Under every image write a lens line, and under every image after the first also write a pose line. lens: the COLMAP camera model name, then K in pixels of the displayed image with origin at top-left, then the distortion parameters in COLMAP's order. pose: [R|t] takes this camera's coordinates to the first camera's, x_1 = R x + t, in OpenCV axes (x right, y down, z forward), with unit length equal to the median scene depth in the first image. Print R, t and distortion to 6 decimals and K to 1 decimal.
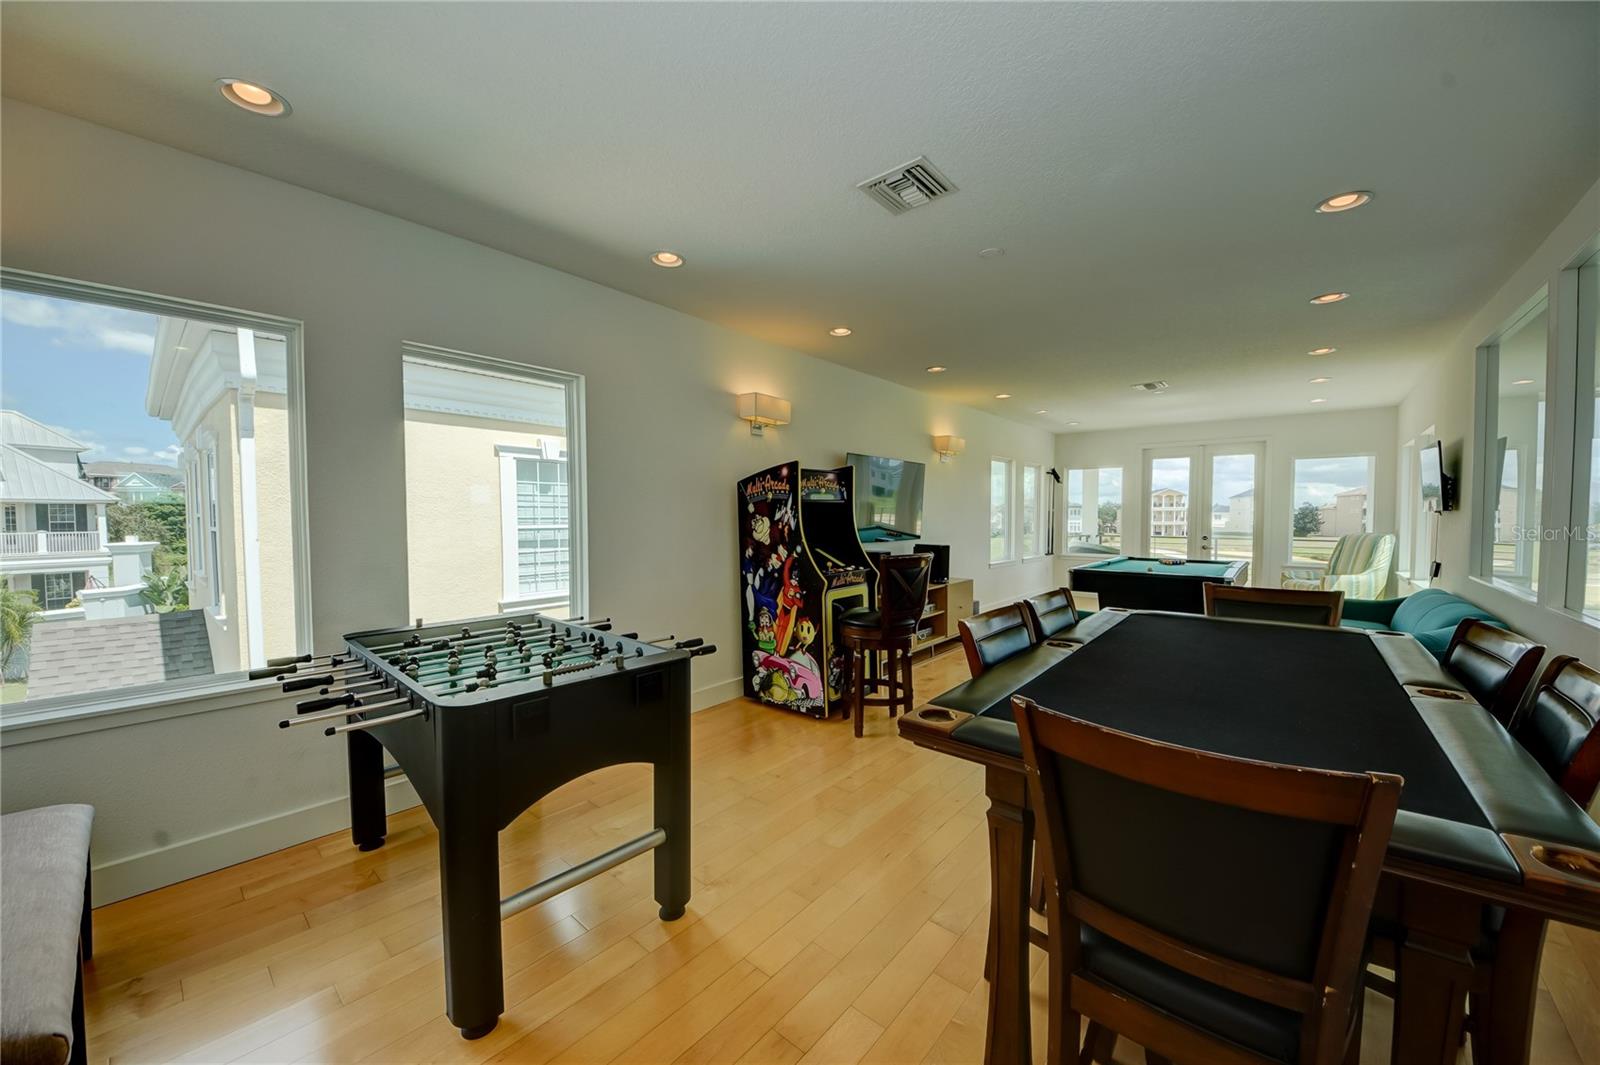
lens RADIAL K [[582.1, 0, 795.3], [0, 582.1, 537.9], [0, 0, 1]] dist [-0.000133, -0.000390]
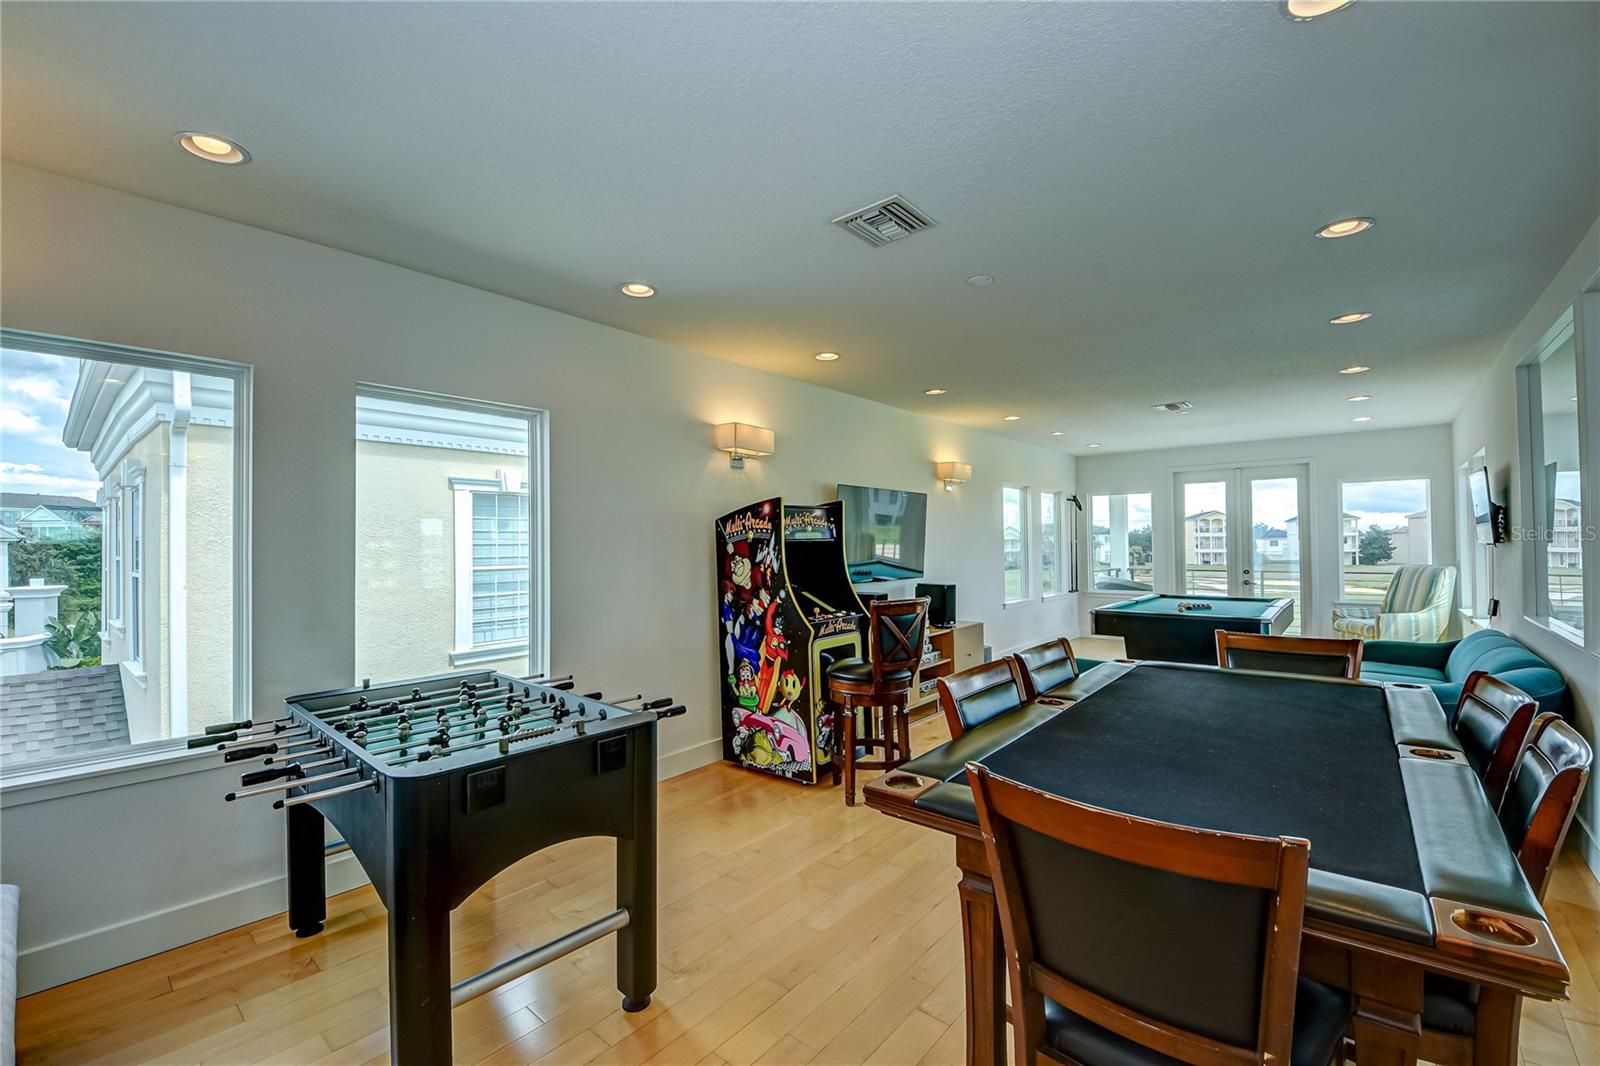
lens RADIAL K [[671.6, 0, 791.5], [0, 671.6, 530.9], [0, 0, 1]] dist [-0.004019, -0.000422]
pose [[0.999958, -0.009116, 0.000175, 0.020260], [0.009110, 0.998244, -0.058531, -0.017437], [0.000358, 0.058530, 0.998286, -0.049182]]
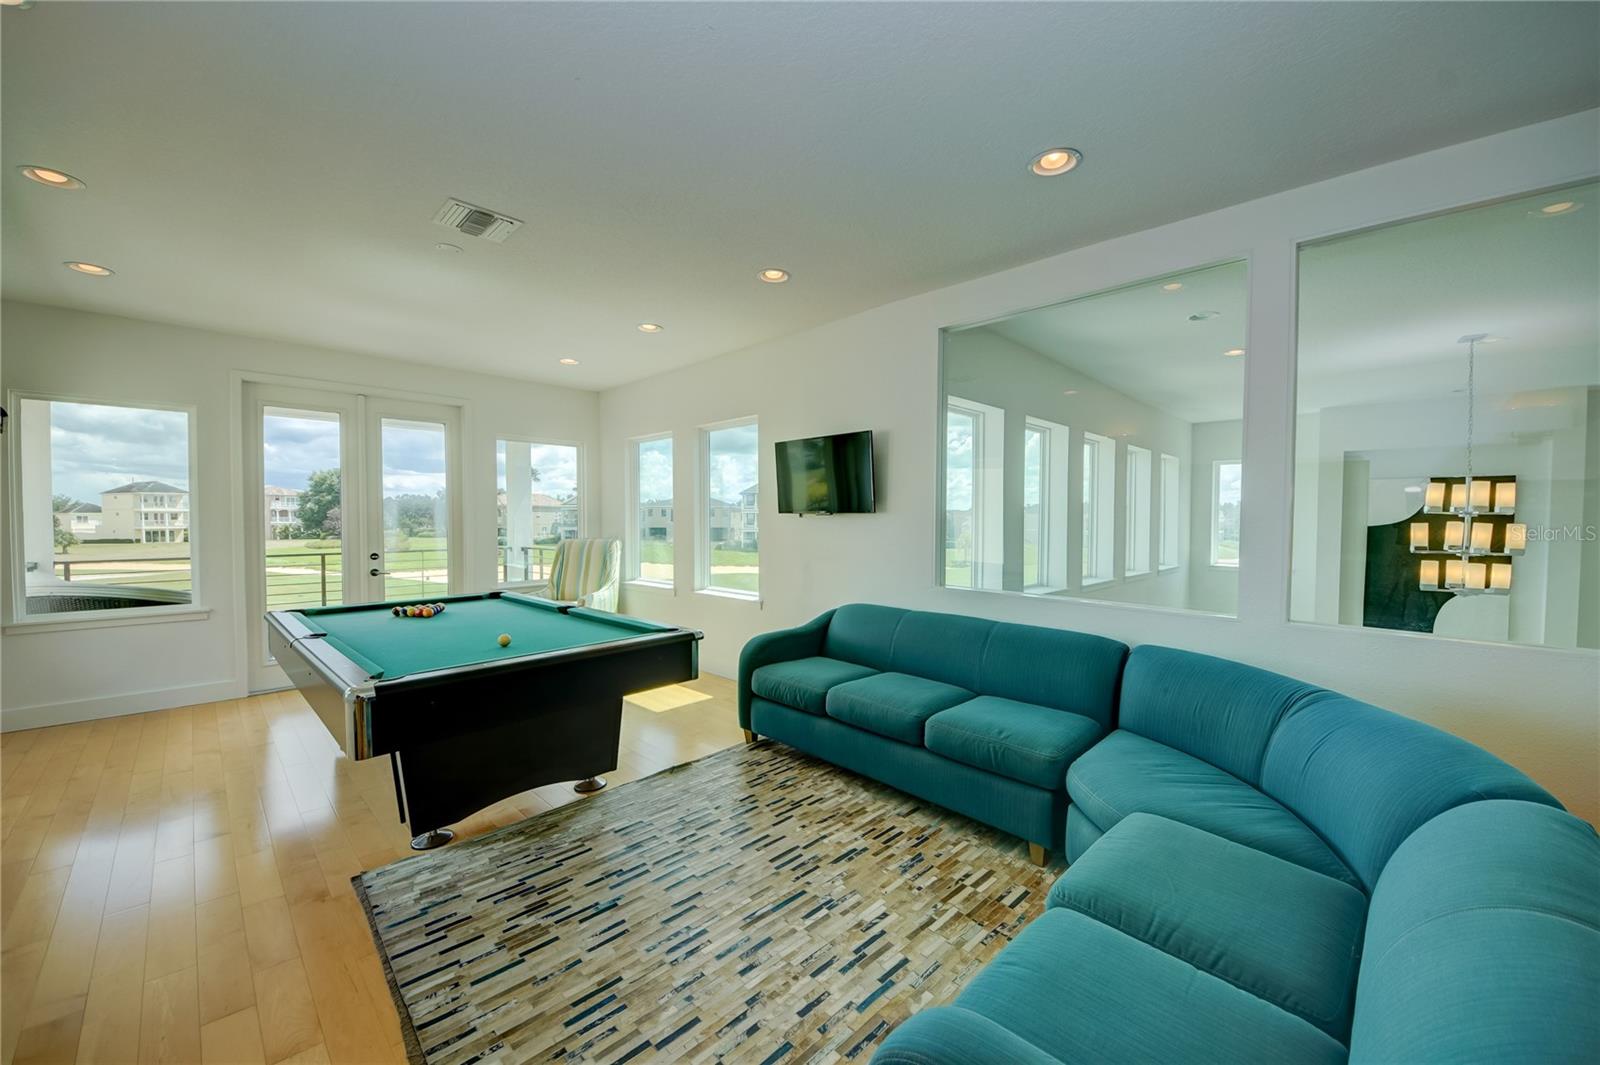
lens RADIAL K [[582.1, 0, 788.1], [0, 582.1, 534.9], [0, 0, 1]] dist [-0.000133, -0.000390]
pose [[0.036466, -0.023837, 0.999051, 0.260168], [0.032087, 0.999228, 0.022670, -0.041963], [-0.998820, 0.031230, 0.037203, 1.118745]]
